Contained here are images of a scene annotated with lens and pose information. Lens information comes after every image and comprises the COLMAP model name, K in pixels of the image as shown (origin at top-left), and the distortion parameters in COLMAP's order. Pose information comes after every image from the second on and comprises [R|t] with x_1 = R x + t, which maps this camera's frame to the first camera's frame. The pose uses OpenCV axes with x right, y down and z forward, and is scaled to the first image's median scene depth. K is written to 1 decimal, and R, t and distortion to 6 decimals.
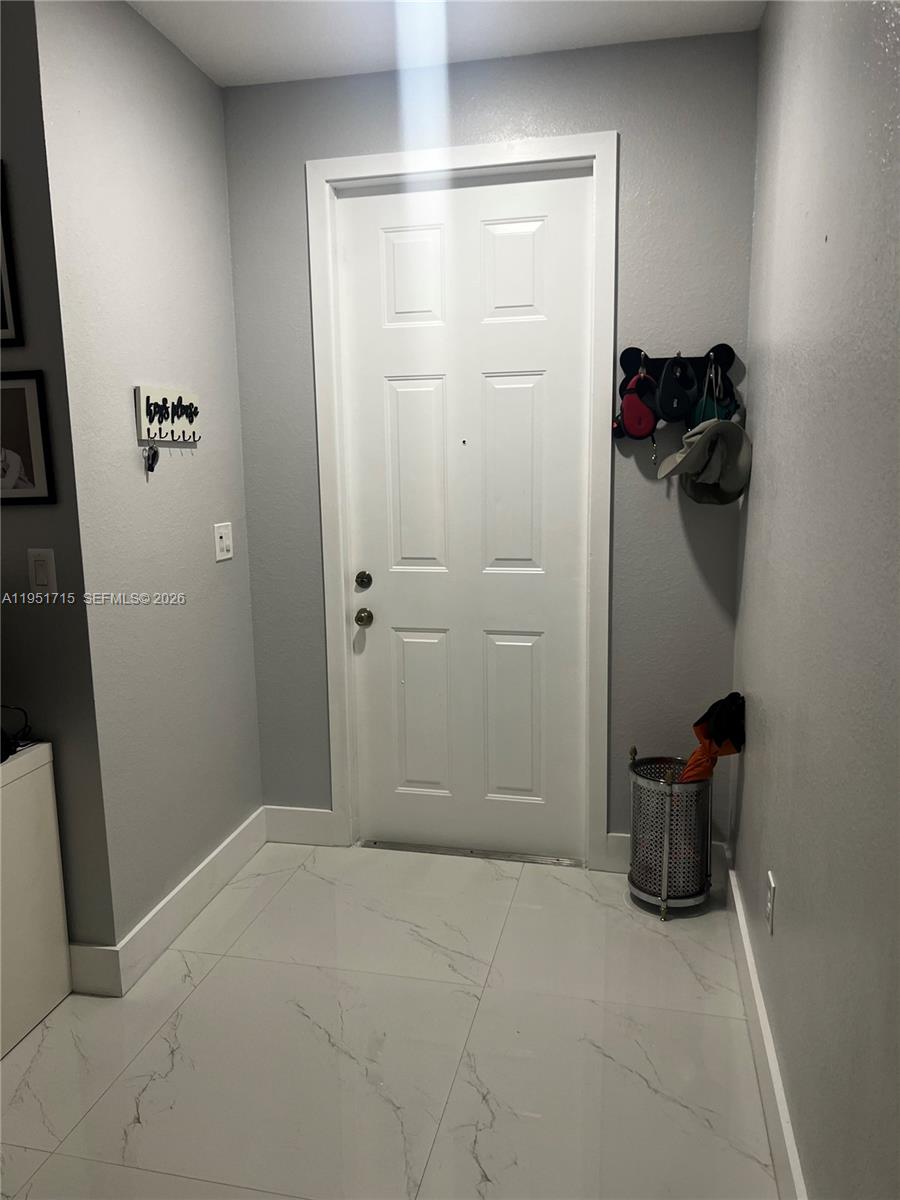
lens RADIAL K [[903.6, 0, 432.7], [0, 903.6, 597.7], [0, 0, 1]] dist [0.056076, -0.062209]
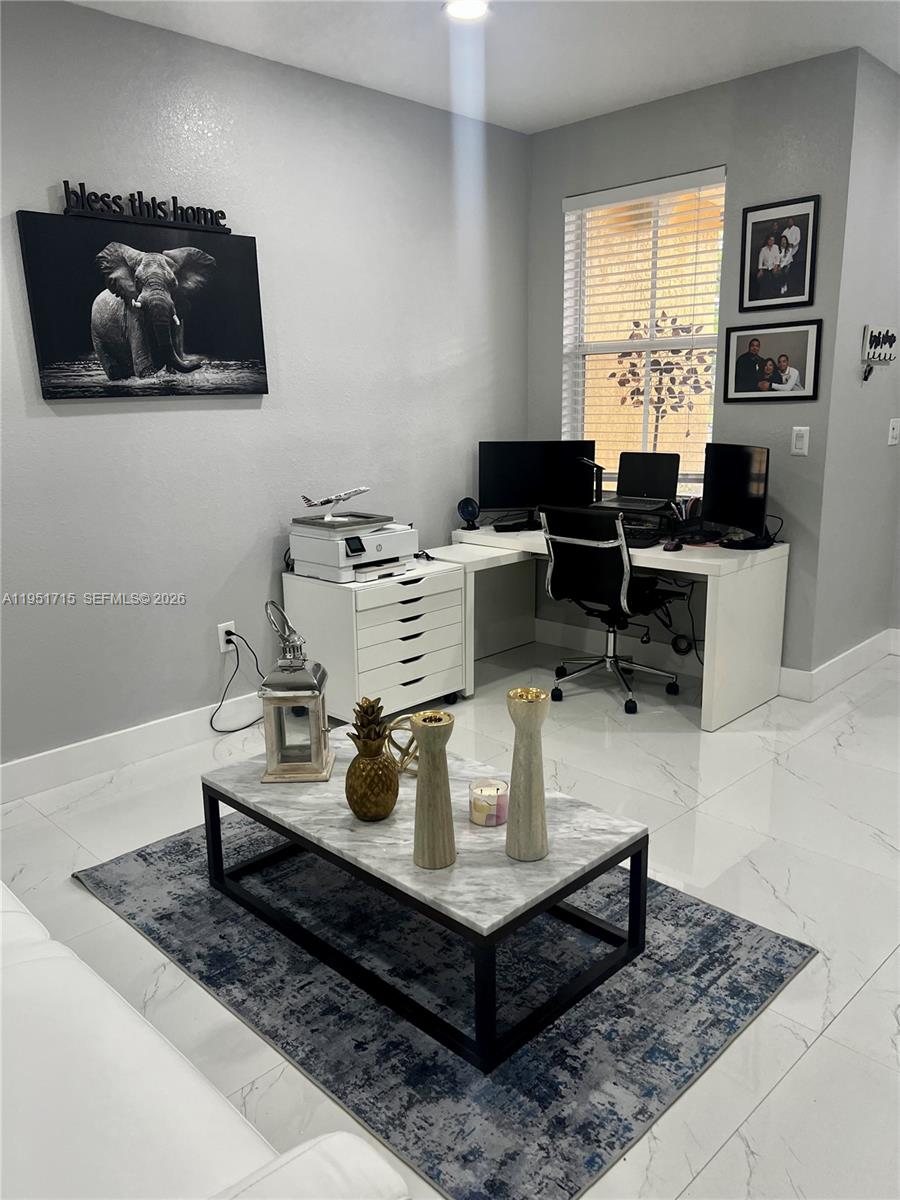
lens RADIAL K [[903.6, 0, 441.8], [0, 903.6, 606.7], [0, 0, 1]] dist [0.056076, -0.062209]
pose [[0.850711, 0.123245, -0.510981, -0.074771], [-0.076976, 0.990854, 0.110832, 0.114298], [0.519967, -0.054953, 0.852417, -0.657712]]
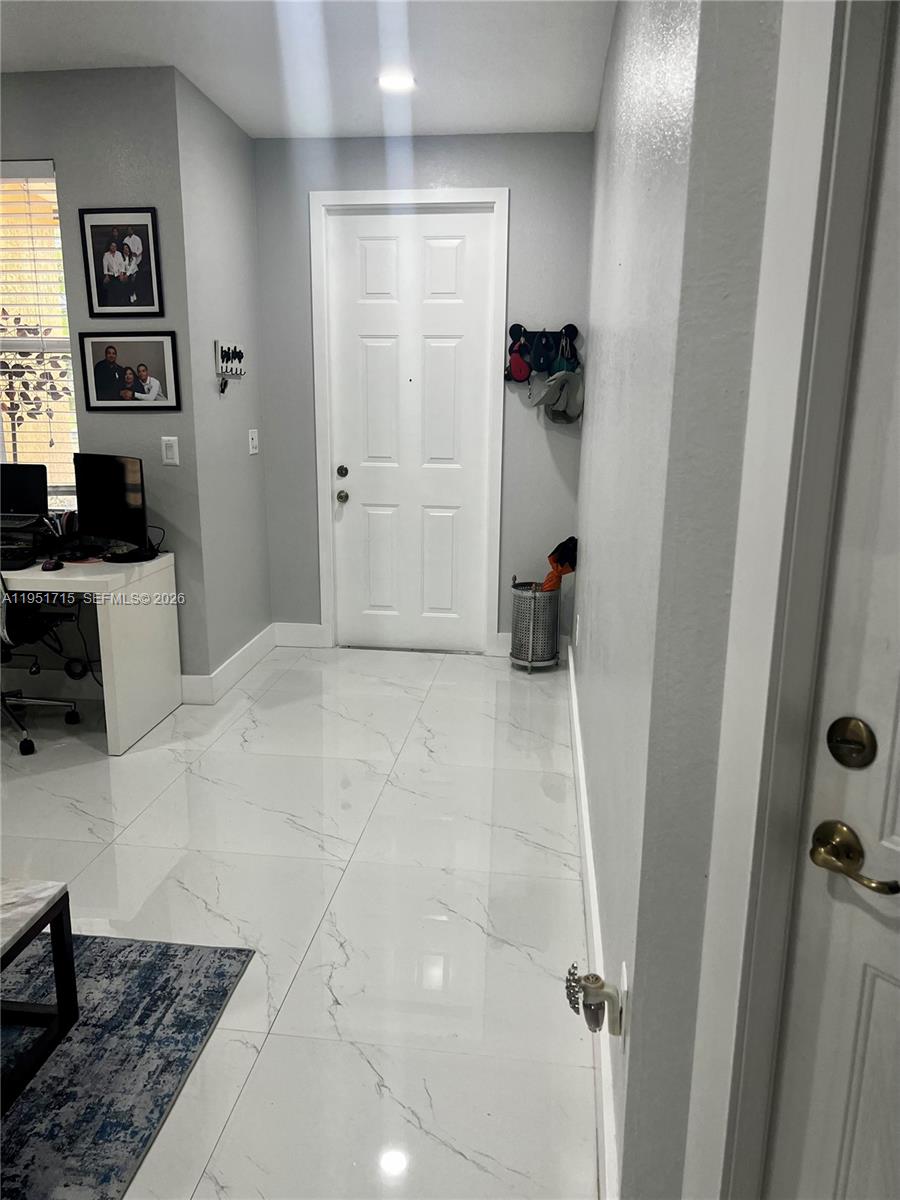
lens RADIAL K [[903.6, 0, 444.8], [0, 903.6, 606.1], [0, 0, 1]] dist [0.056076, -0.062209]
pose [[0.993634, 0.000529, 0.112655, -0.089230], [-0.008918, 0.997220, 0.073973, 0.106777], [-0.112303, -0.074506, 0.990877, -0.624772]]
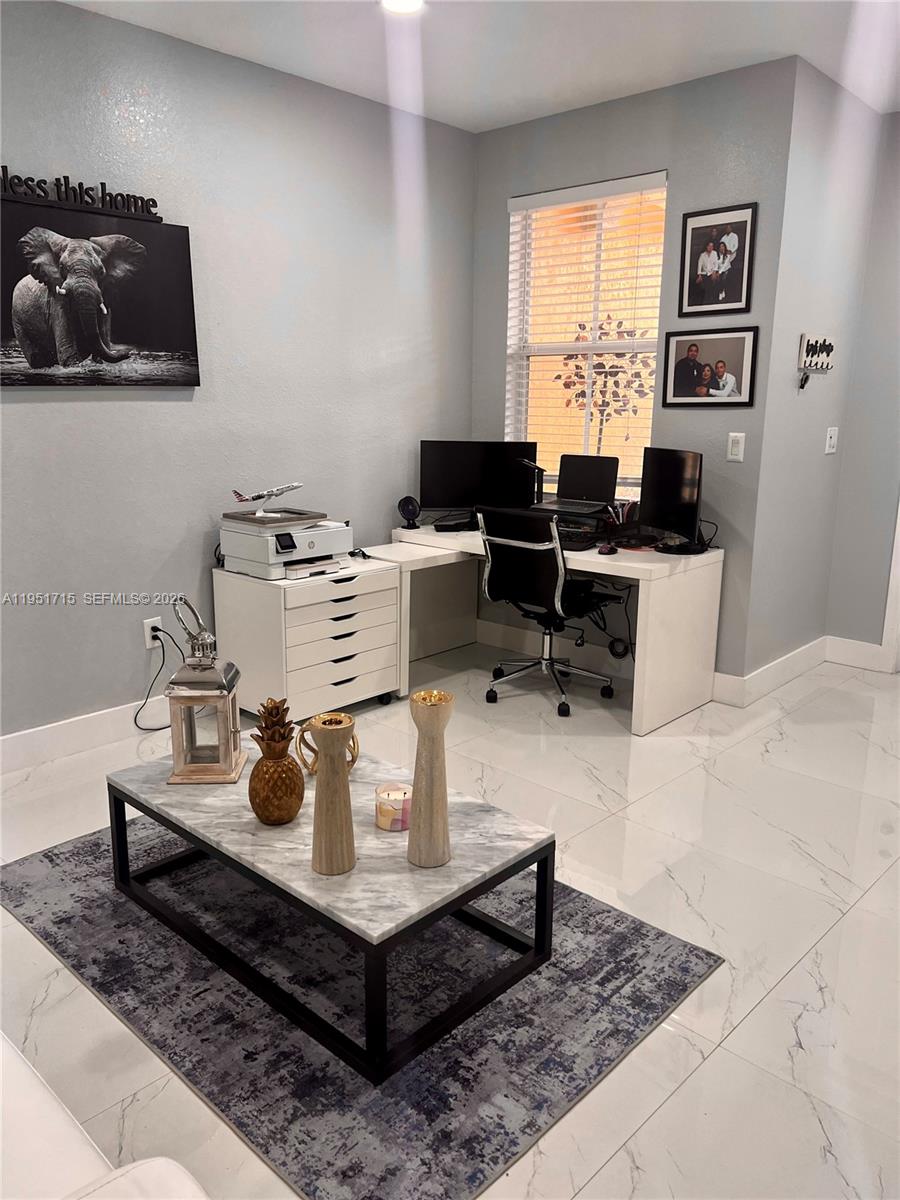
lens RADIAL K [[903.6, 0, 432.7], [0, 903.6, 602.7], [0, 0, 1]] dist [0.056076, -0.062209]
pose [[0.862519, 0.137712, -0.486926, -0.040910], [-0.098173, 0.989513, 0.105954, 0.109356], [0.496411, -0.043584, 0.866993, -0.622098]]
